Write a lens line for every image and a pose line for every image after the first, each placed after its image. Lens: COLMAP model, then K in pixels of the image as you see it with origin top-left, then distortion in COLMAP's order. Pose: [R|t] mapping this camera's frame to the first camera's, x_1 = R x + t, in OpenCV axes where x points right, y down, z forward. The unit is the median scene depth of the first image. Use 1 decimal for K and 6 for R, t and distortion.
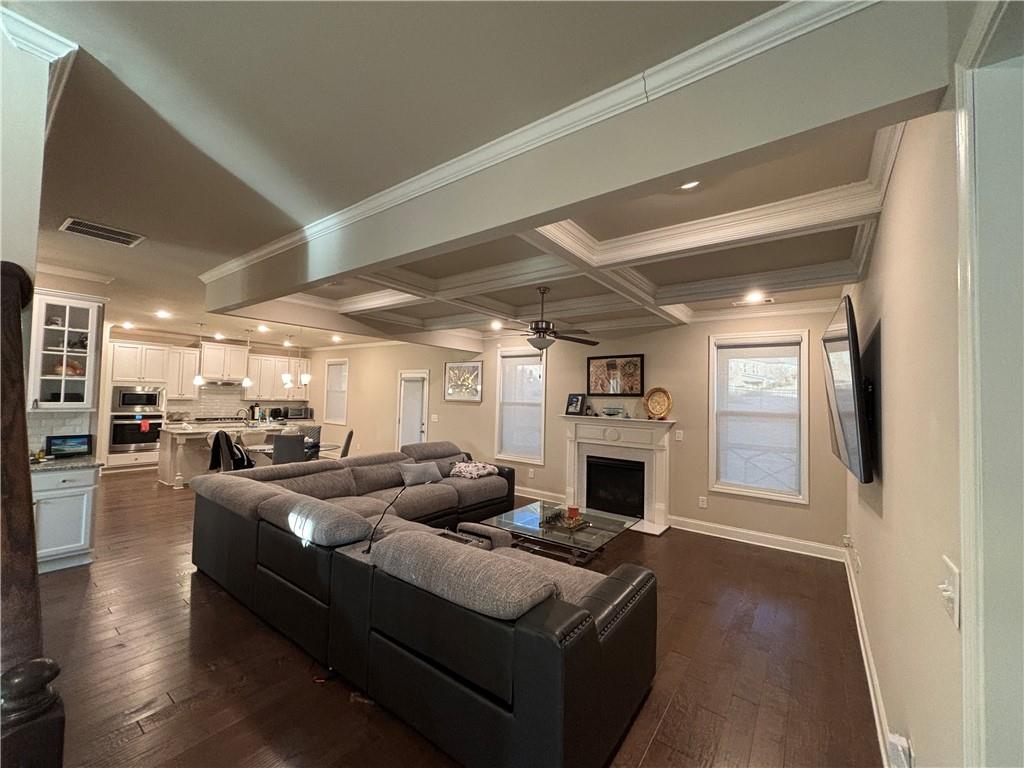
lens RADIAL K [[411.2, 0, 513.7], [0, 411.2, 378.0], [0, 0, 1]] dist [0.011946, -0.001045]
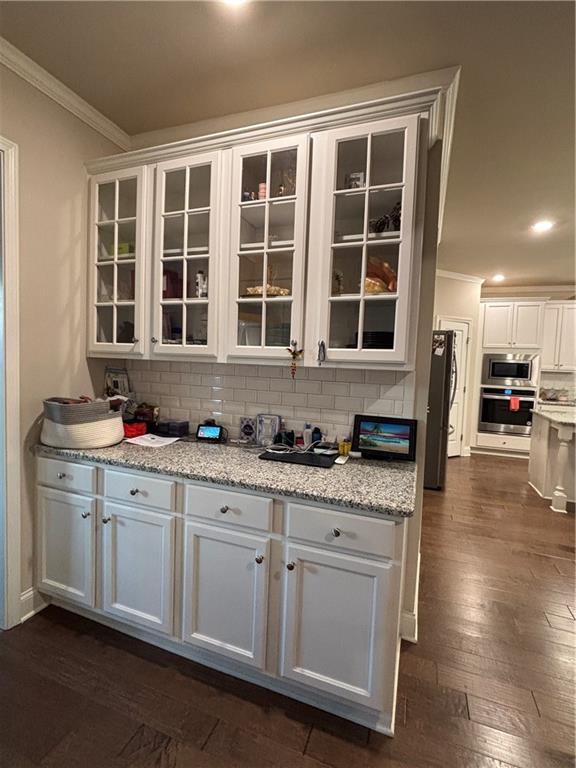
lens RADIAL K [[376.8, 0, 286.6], [0, 376.8, 386.7], [0, 0, 1]] dist [0.002726, -0.000002]
pose [[0.291595, 0.047898, -0.955342, -0.334229], [0.016666, 0.998340, 0.055141, 0.036882], [0.956397, -0.032000, 0.290312, 0.380691]]
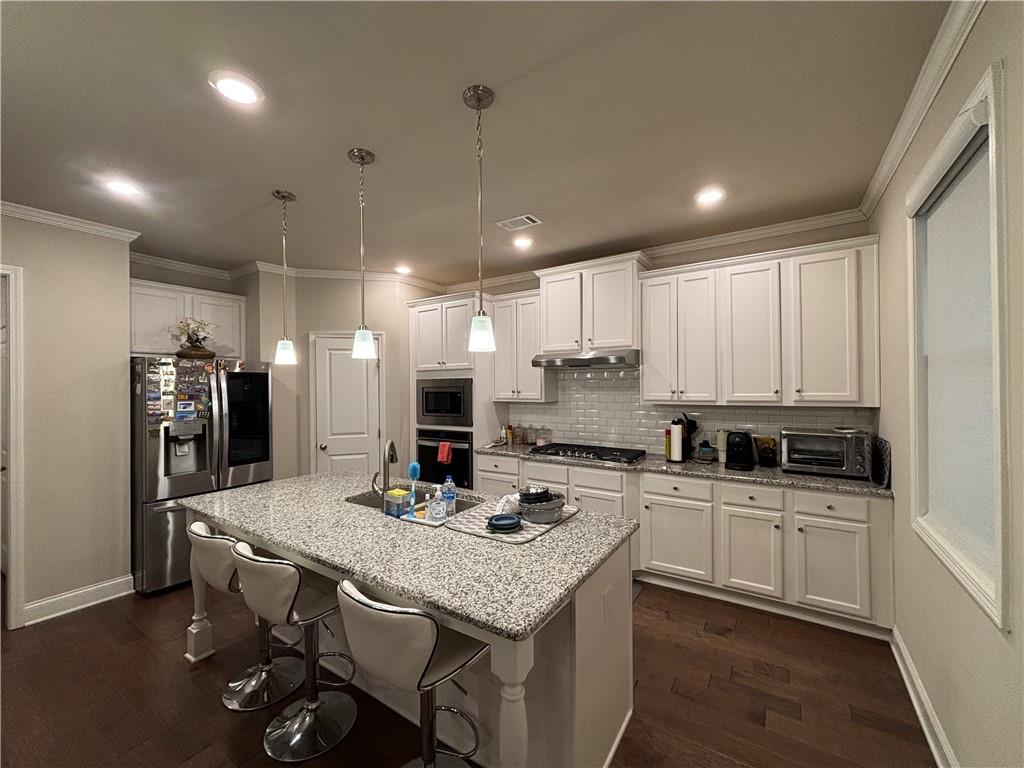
lens RADIAL K [[411.2, 0, 510.4], [0, 411.2, 385.5], [0, 0, 1]] dist [0.011946, -0.001045]
pose [[0.038378, -0.027892, -0.998874, -0.368238], [0.060841, 0.997821, -0.025525, 0.049603], [0.997409, -0.059792, 0.039992, 1.082655]]
